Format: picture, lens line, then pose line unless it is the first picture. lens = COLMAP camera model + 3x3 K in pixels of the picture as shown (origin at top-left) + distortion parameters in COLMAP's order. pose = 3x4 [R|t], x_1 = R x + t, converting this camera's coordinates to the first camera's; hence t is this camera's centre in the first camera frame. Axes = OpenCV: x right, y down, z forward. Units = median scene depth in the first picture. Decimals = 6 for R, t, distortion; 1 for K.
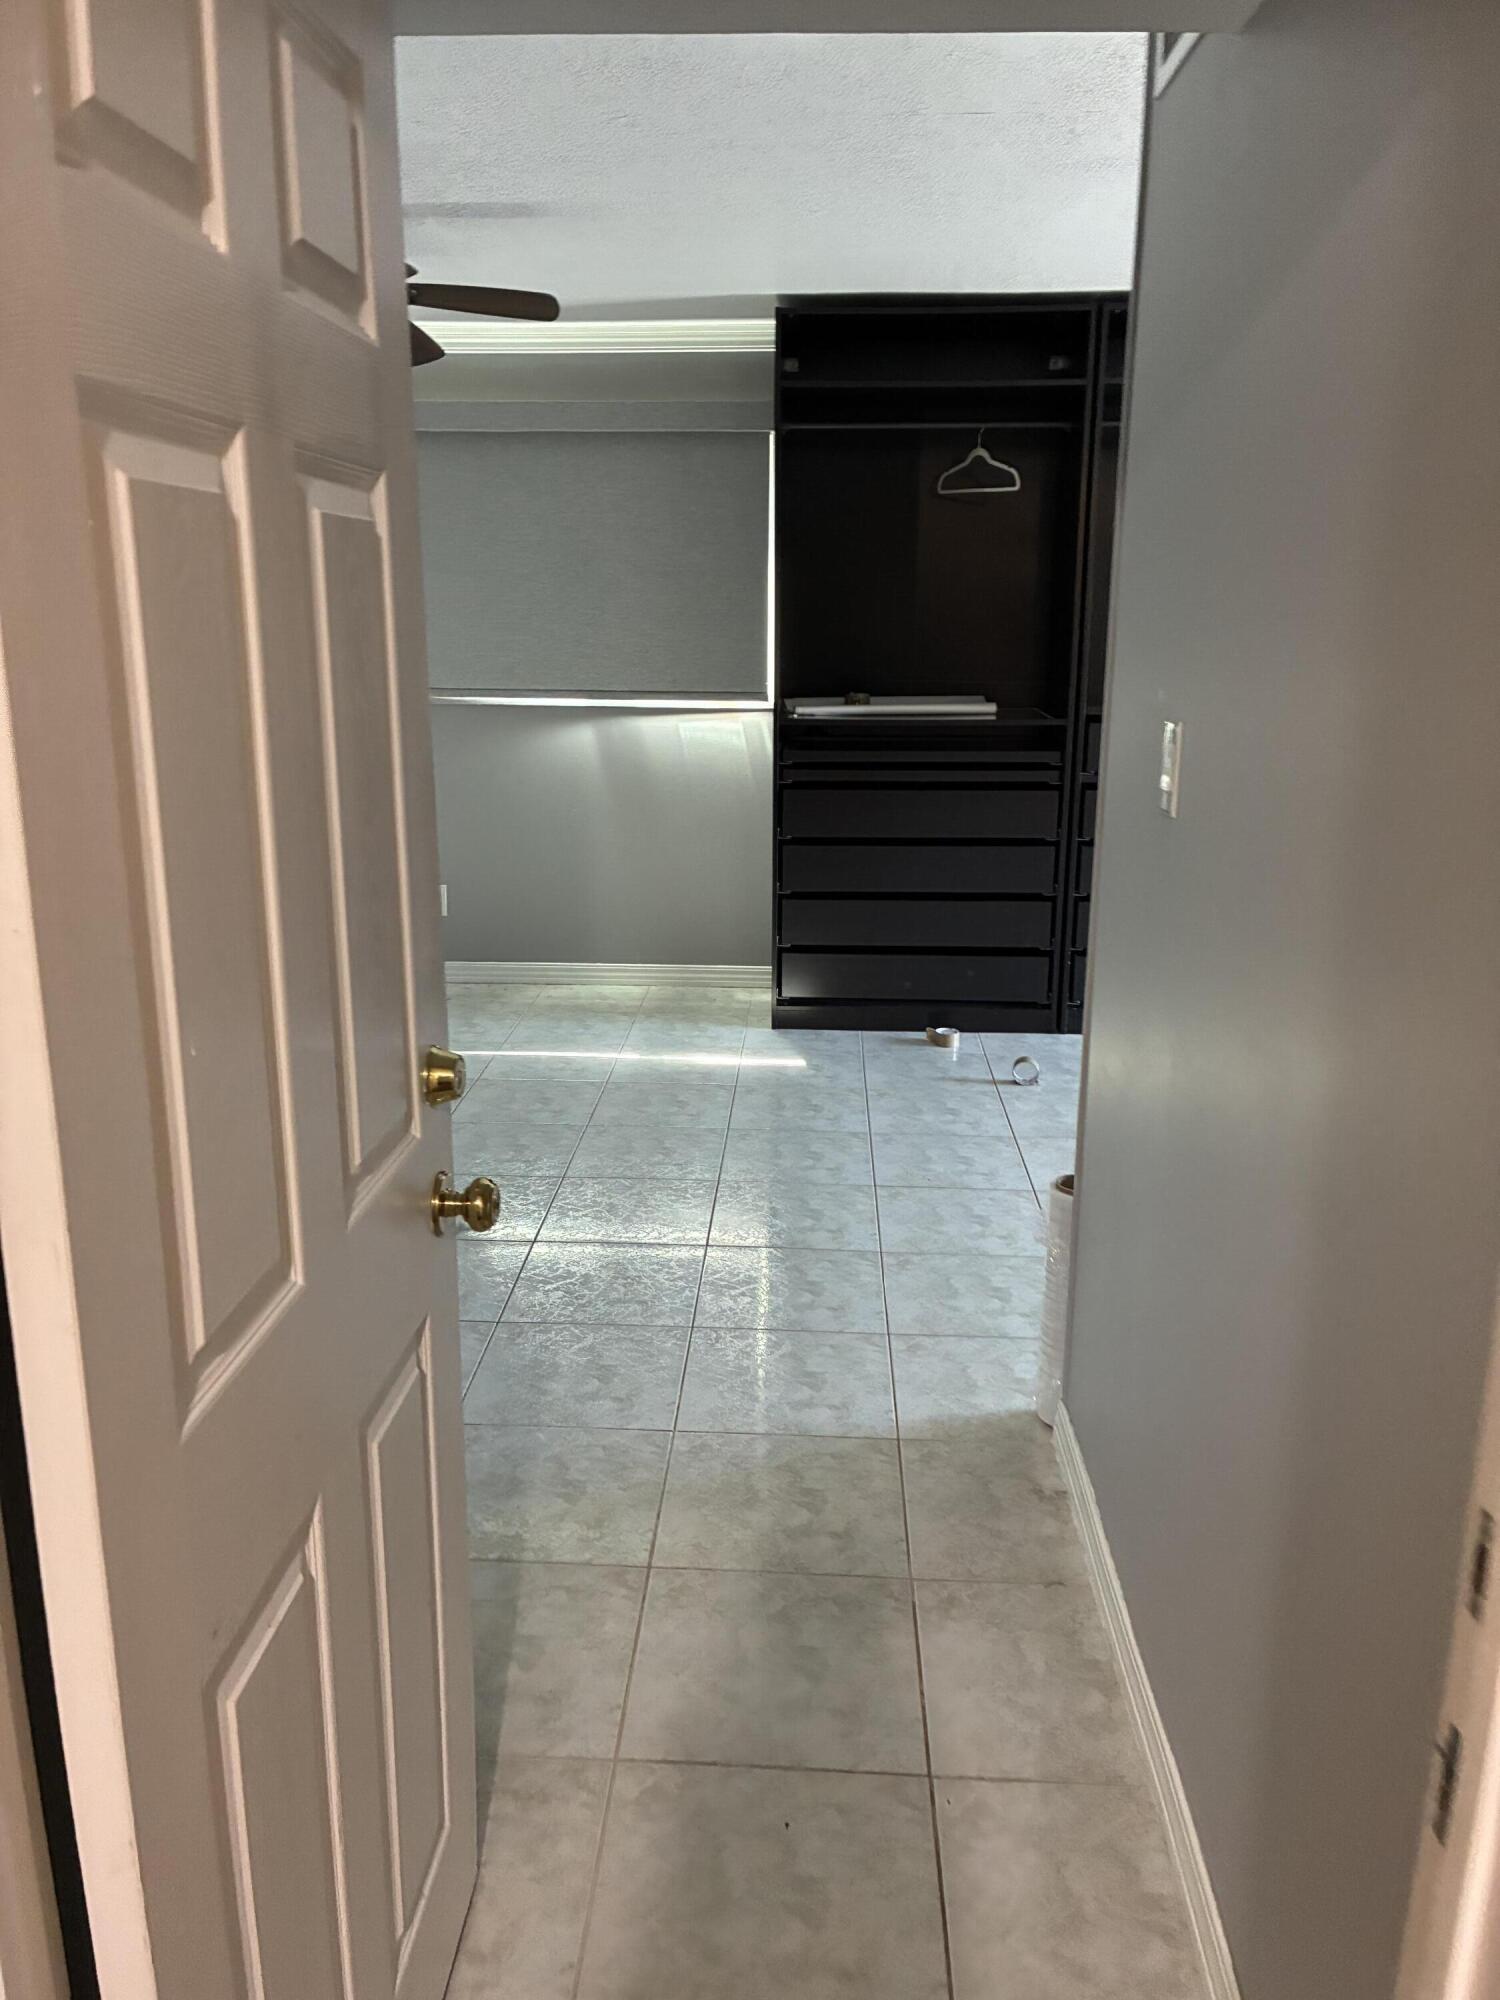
lens RADIAL K [[1514.8, 0, 747.1], [0, 1514.8, 999.6], [0, 0, 1]] dist [0.047945, -0.052593]
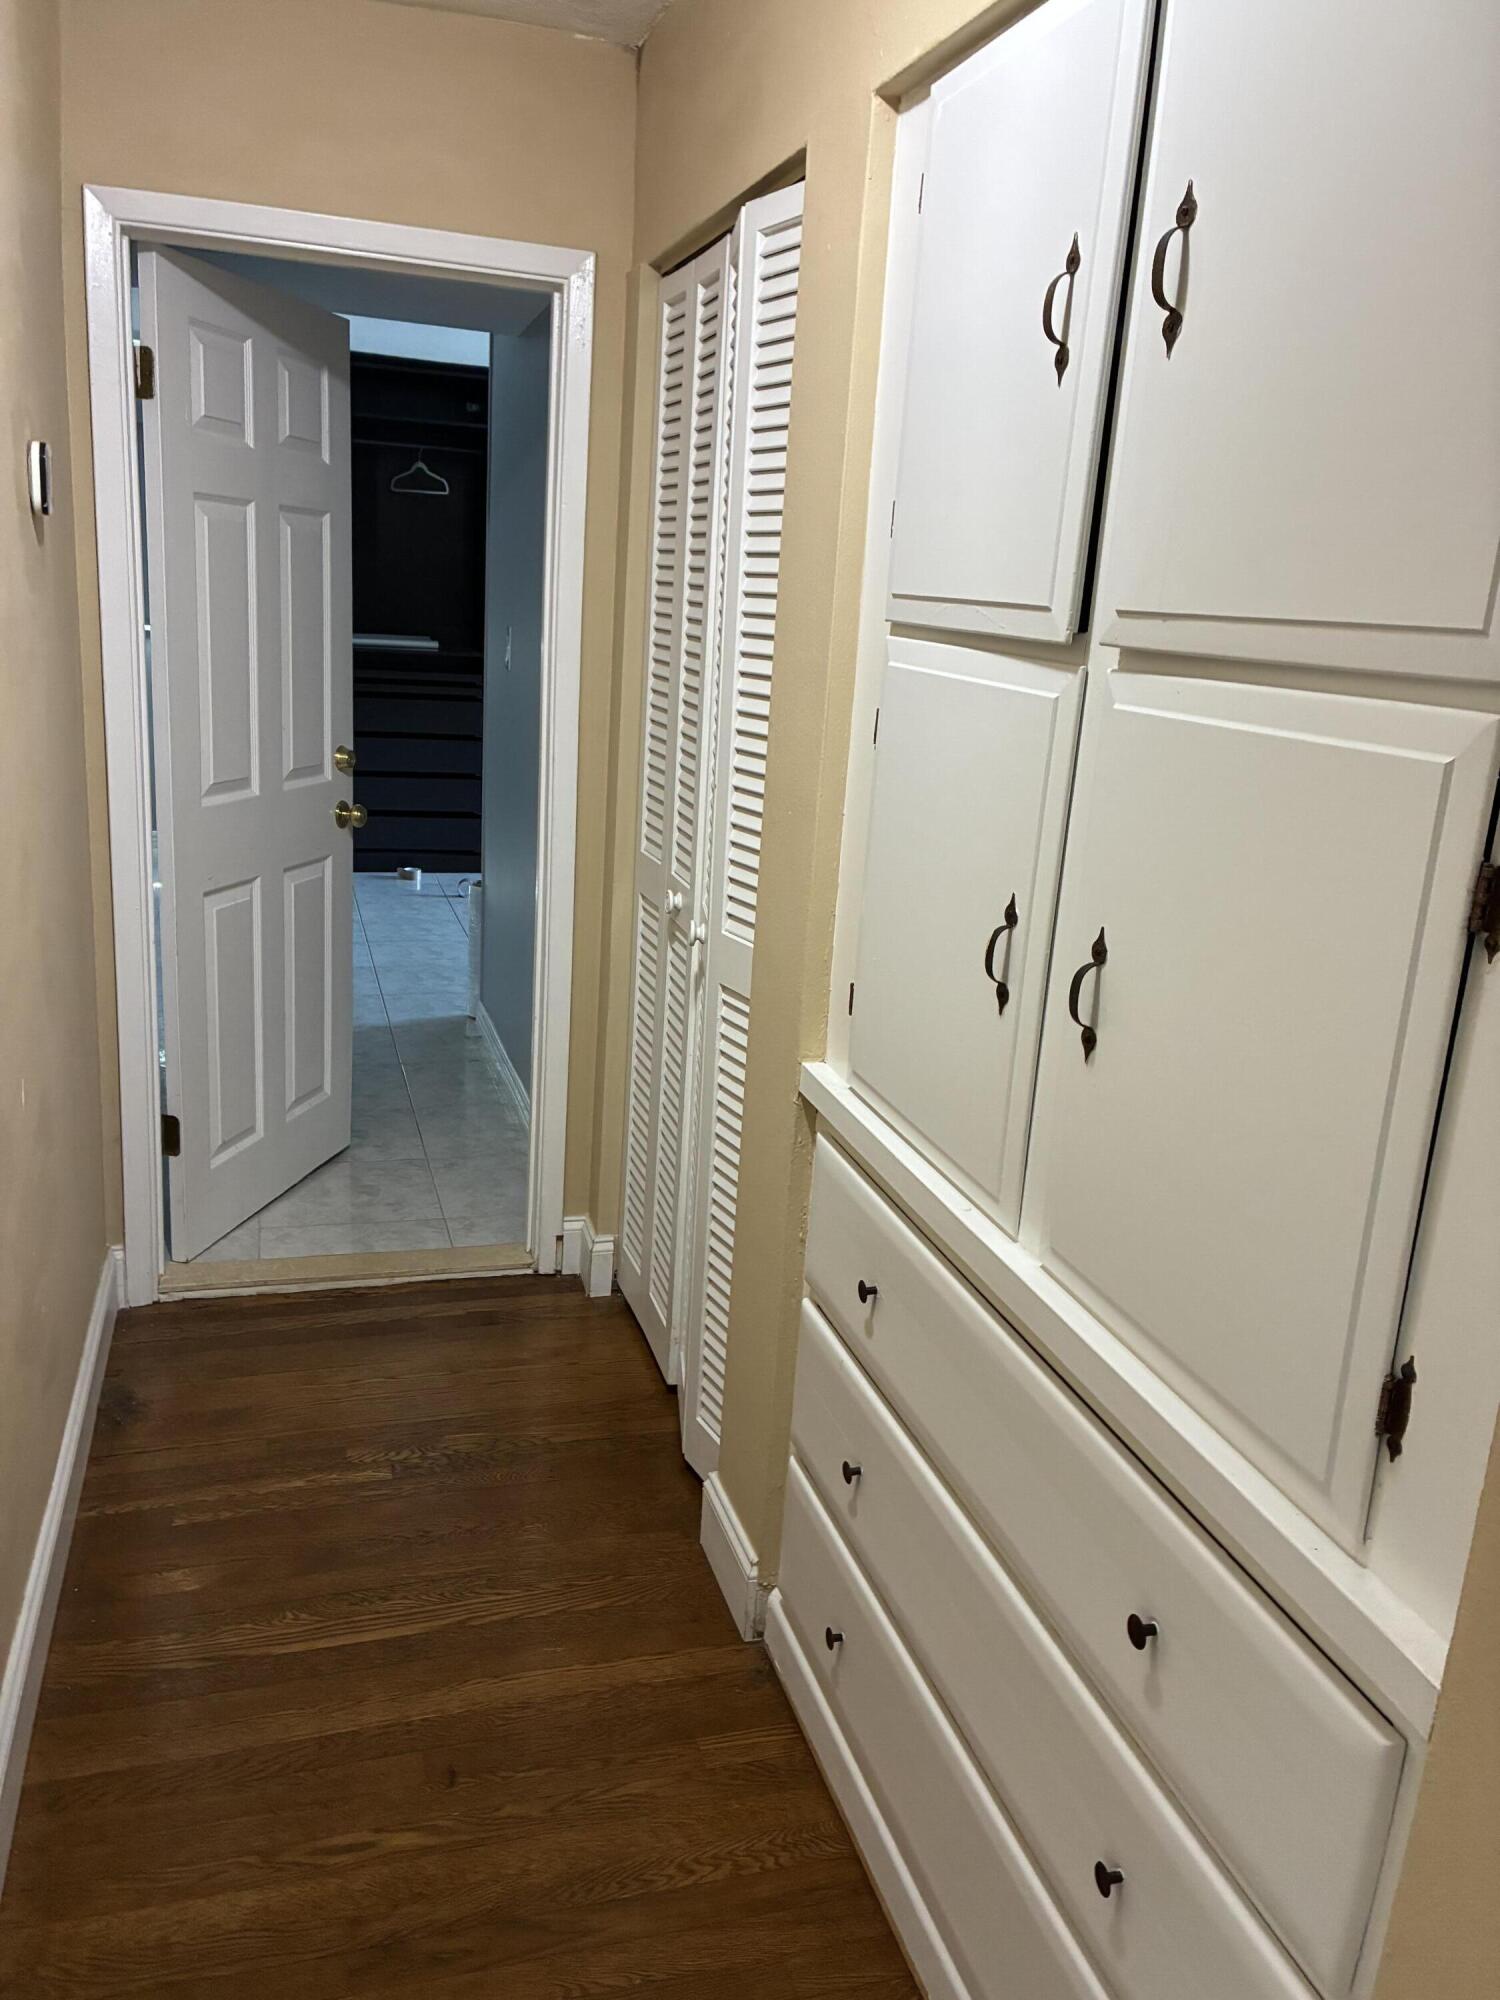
lens RADIAL K [[1514.8, 0, 757.2], [0, 1514.8, 999.4], [0, 0, 1]] dist [0.047945, -0.052593]
pose [[0.937707, -0.032212, 0.345931, -0.078336], [0.028150, 0.999463, 0.016762, 0.160976], [-0.346285, -0.005979, 0.938110, -0.574476]]
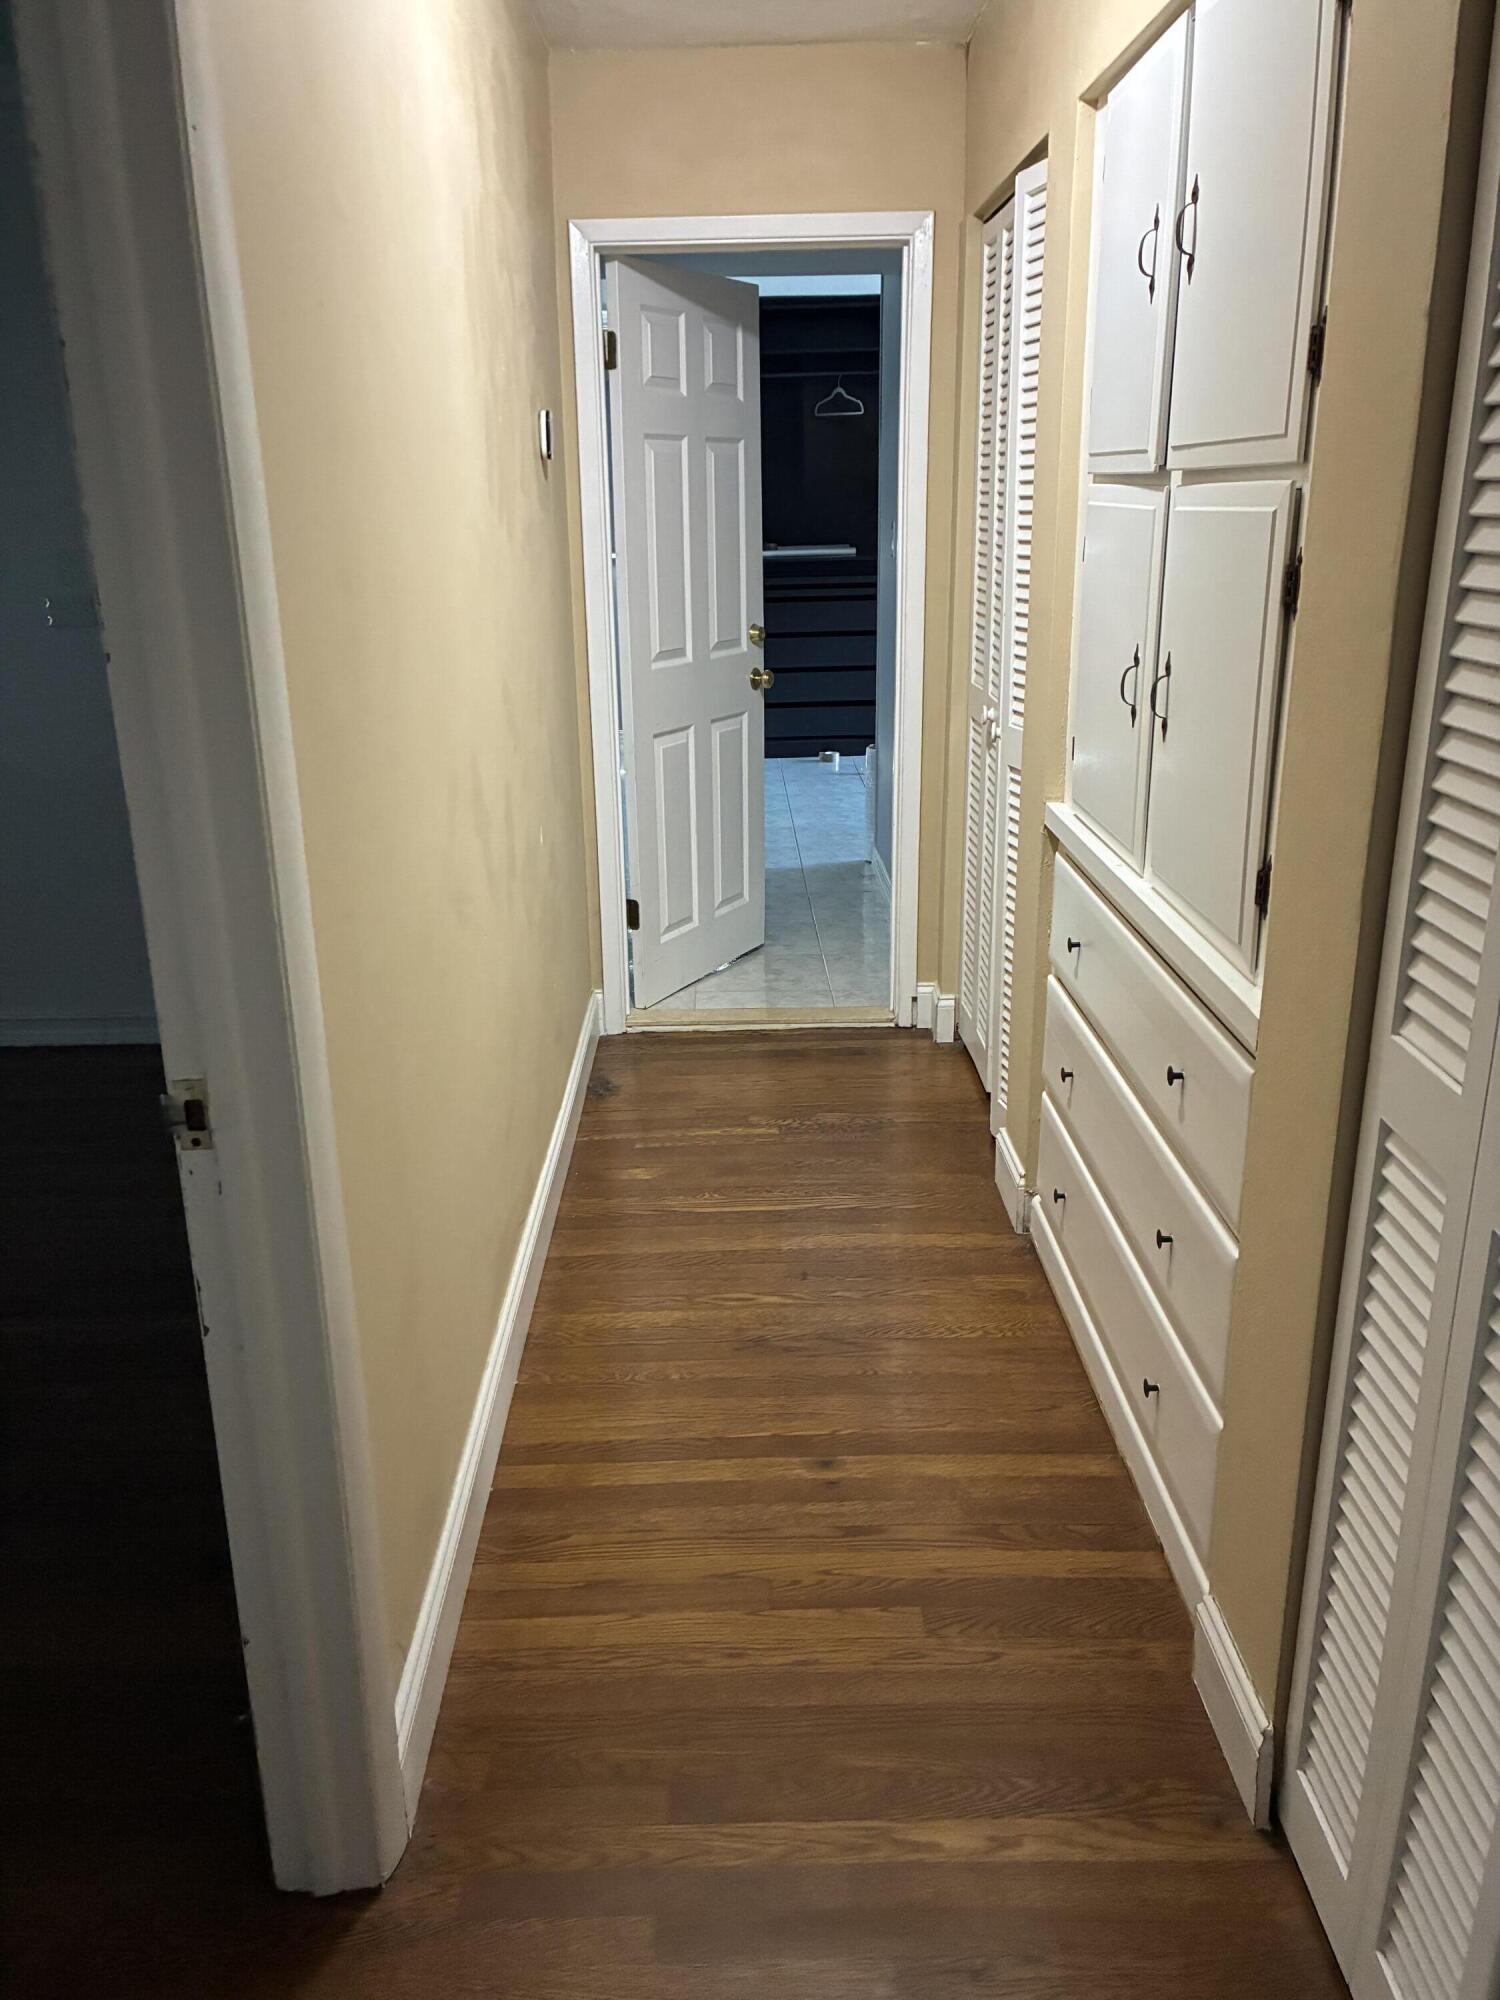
lens RADIAL K [[1514.8, 0, 730.7], [0, 1514.8, 999.6], [0, 0, 1]] dist [0.047945, -0.052593]
pose [[0.998313, -0.039038, 0.042971, -0.071660], [0.036476, 0.997599, 0.058879, 0.232688], [-0.045167, -0.057212, 0.997340, -0.802780]]
